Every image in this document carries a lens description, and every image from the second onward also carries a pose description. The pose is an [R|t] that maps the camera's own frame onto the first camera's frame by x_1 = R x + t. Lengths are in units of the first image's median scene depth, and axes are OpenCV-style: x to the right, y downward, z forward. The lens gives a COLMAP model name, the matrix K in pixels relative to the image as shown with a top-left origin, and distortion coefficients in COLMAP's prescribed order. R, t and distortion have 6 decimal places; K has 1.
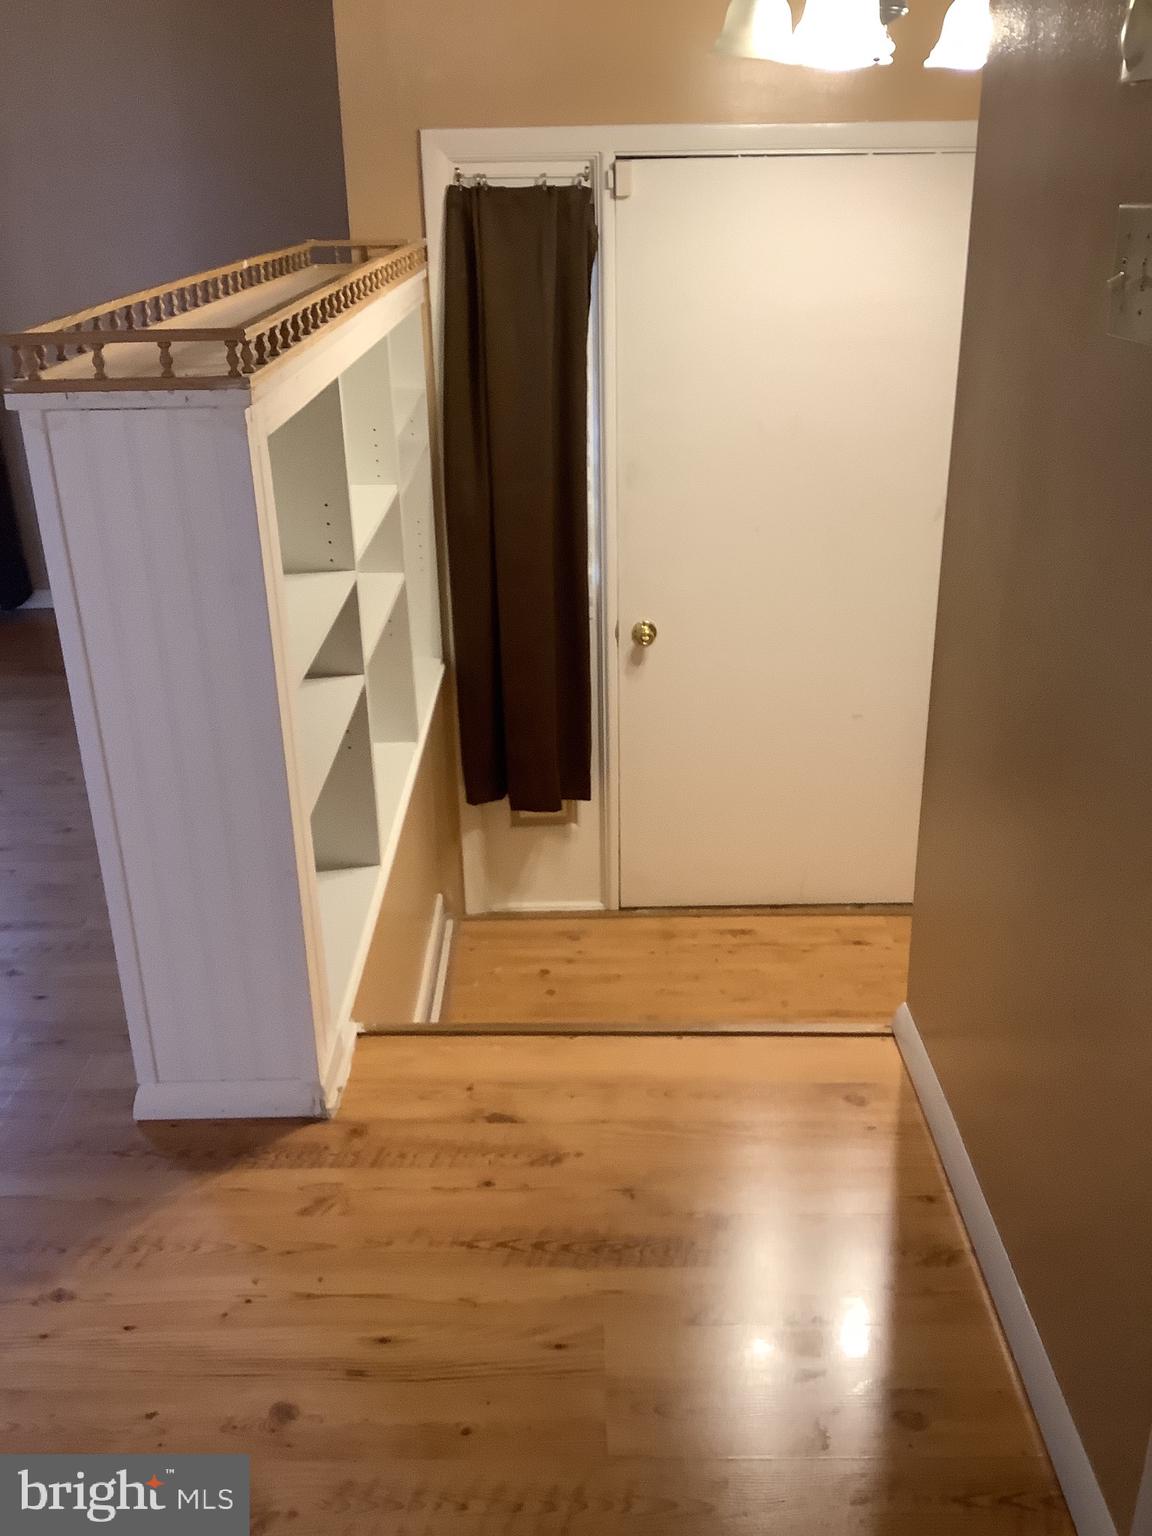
lens RADIAL K [[1390.9, 0, 569.4], [0, 1390.9, 770.9], [0, 0, 1]] dist [0.089186, -0.177531]
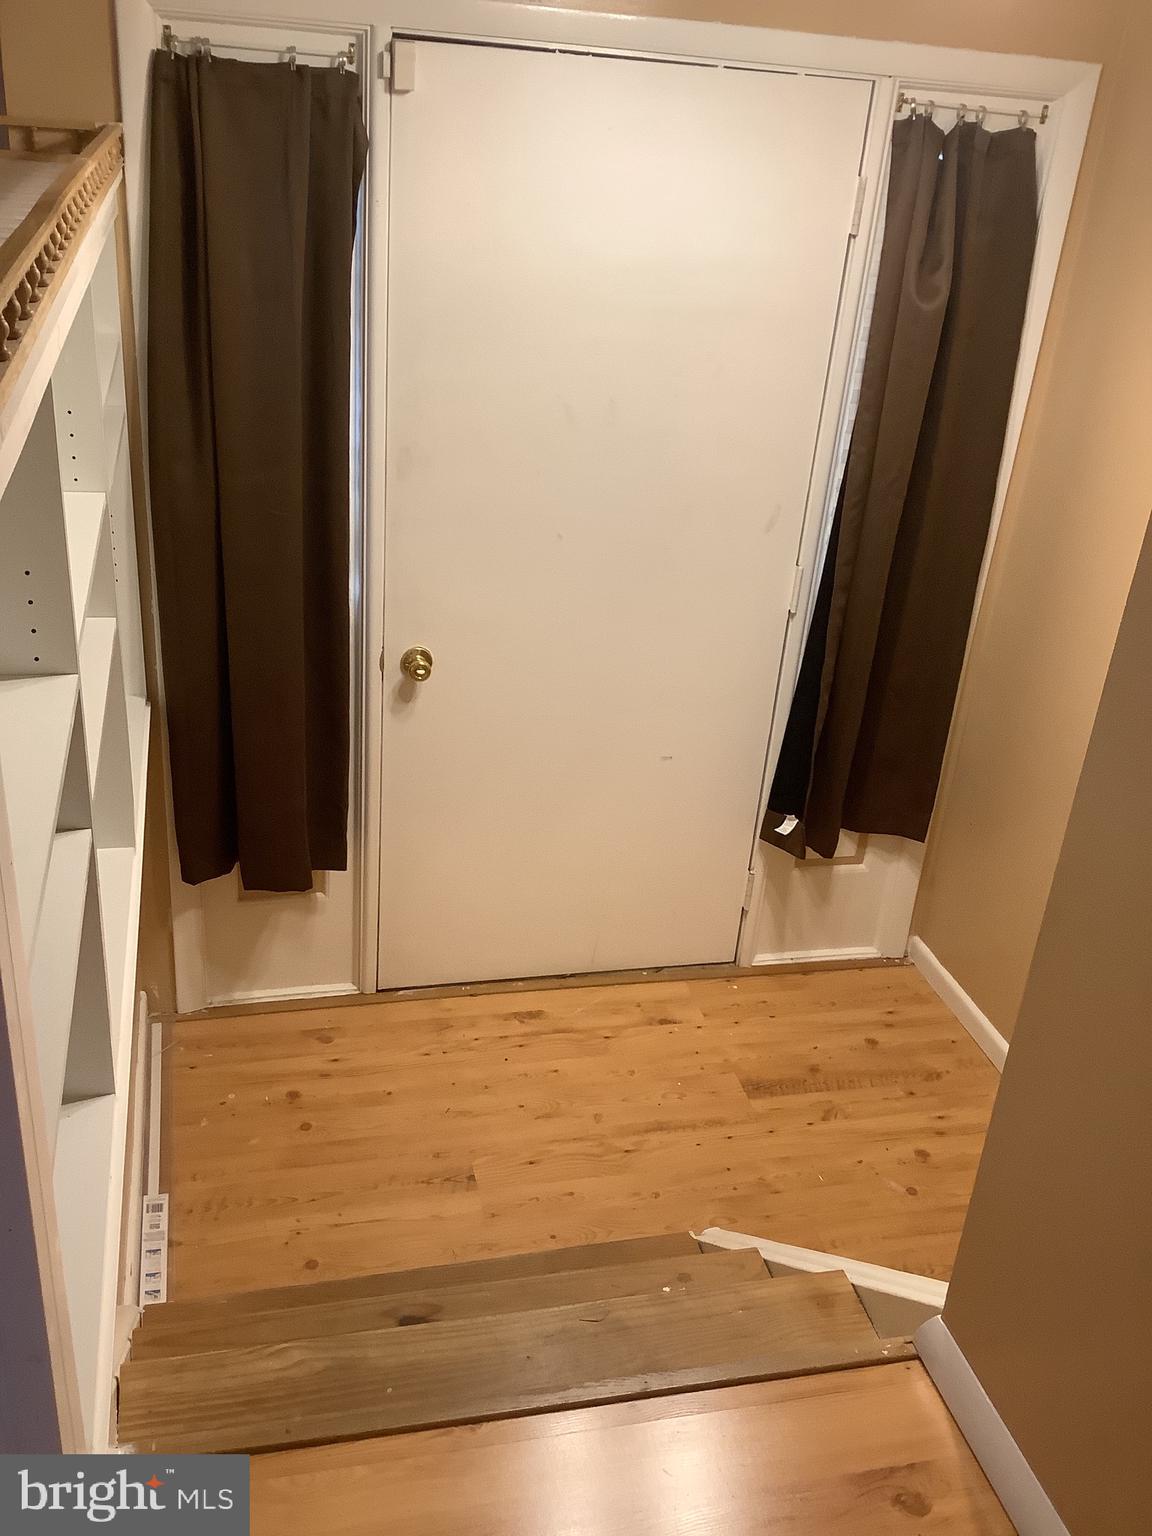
lens RADIAL K [[1390.9, 0, 569.4], [0, 1390.9, 770.9], [0, 0, 1]] dist [0.089186, -0.177531]
pose [[0.964535, -0.026071, 0.262664, -0.071098], [0.006356, 0.997116, 0.075631, -0.096957], [-0.263878, -0.071279, 0.961919, 0.216903]]
